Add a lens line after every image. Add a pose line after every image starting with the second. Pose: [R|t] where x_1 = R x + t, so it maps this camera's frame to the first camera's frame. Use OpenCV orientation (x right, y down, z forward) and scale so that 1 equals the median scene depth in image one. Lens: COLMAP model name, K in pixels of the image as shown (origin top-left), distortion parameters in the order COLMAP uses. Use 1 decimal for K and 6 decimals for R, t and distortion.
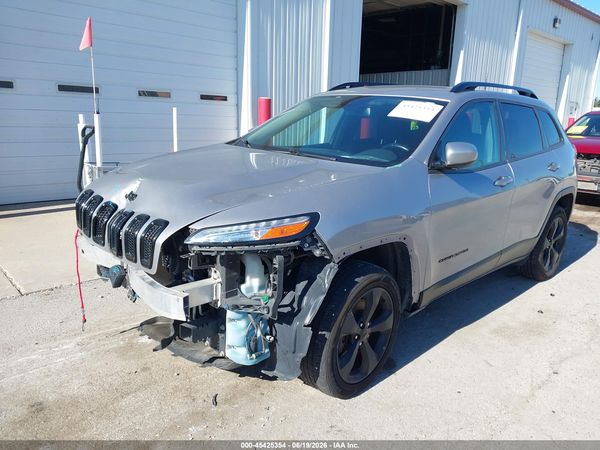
lens RADIAL K [[479.1, 0, 304.9], [0, 479.1, 225.5], [0, 0, 1]] dist [0.013540, -0.008576]
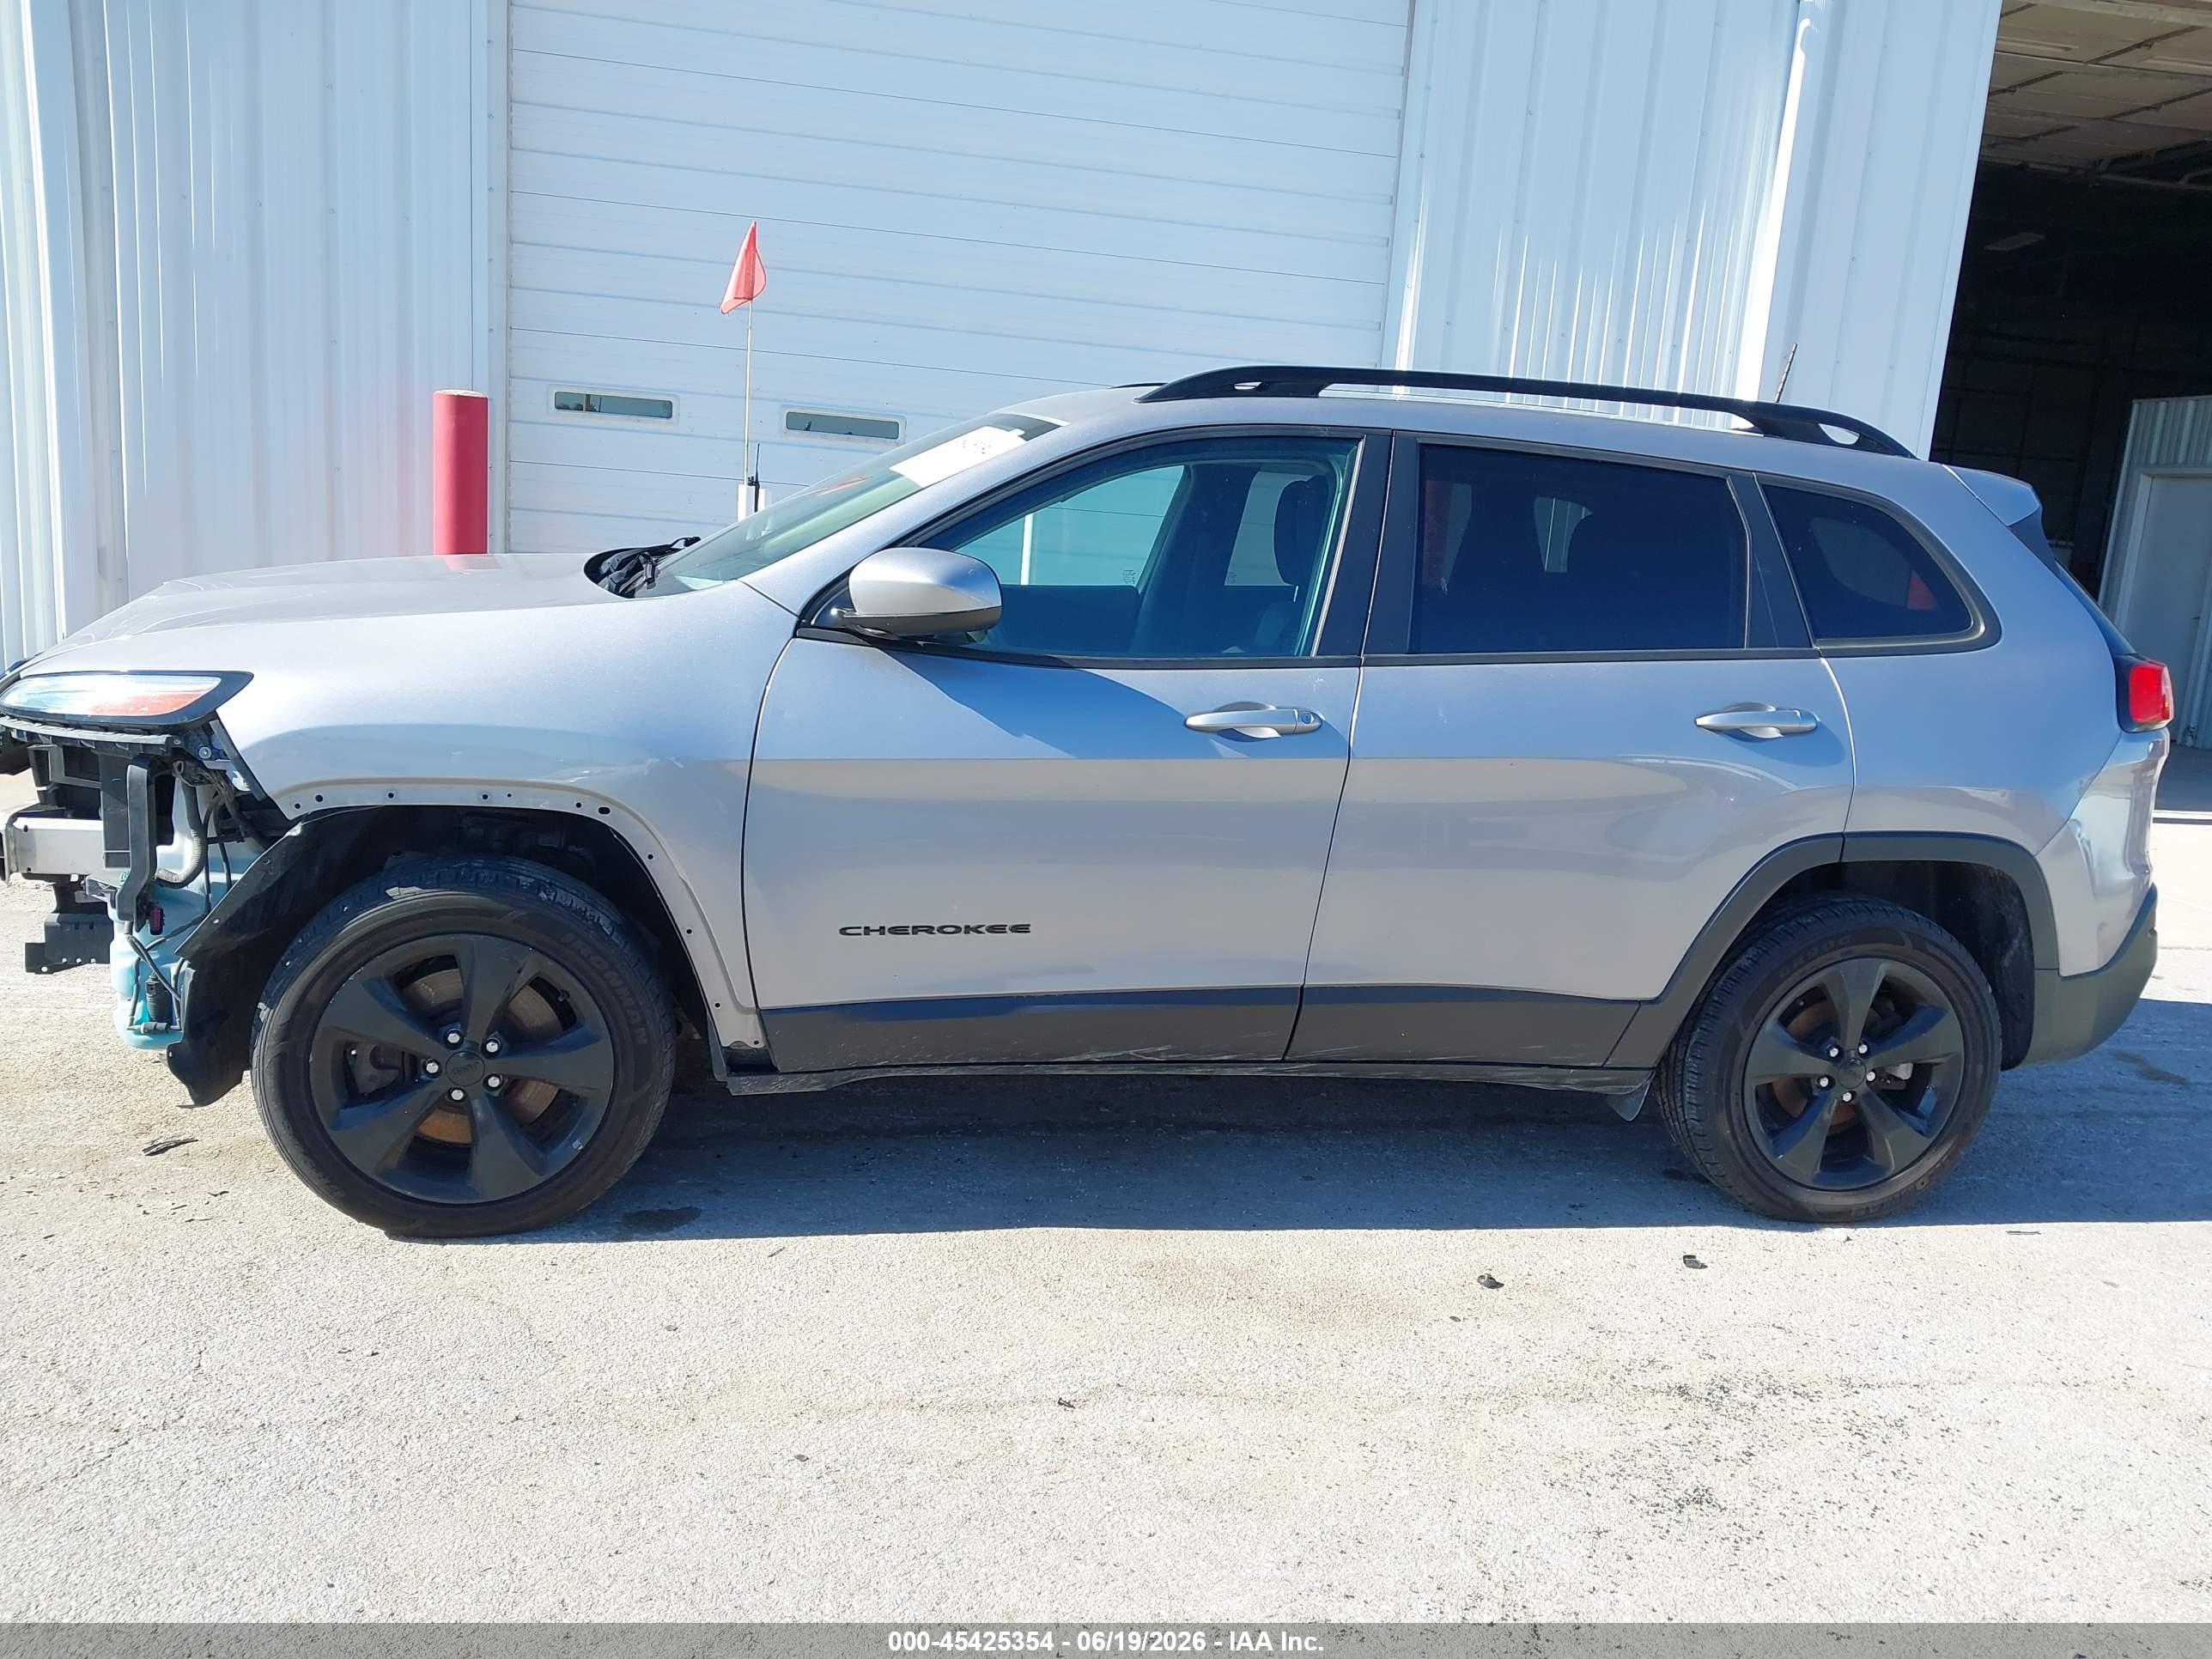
lens RADIAL K [[1766.4, 0, 1124.2], [0, 1766.4, 831.2], [0, 0, 1]] dist [0.013540, -0.008576]
pose [[0.839232, 0.130737, -0.527824, 0.997445], [-0.170639, 0.984954, -0.027350, 0.011904], [0.516306, 0.113021, 0.848913, 0.133845]]
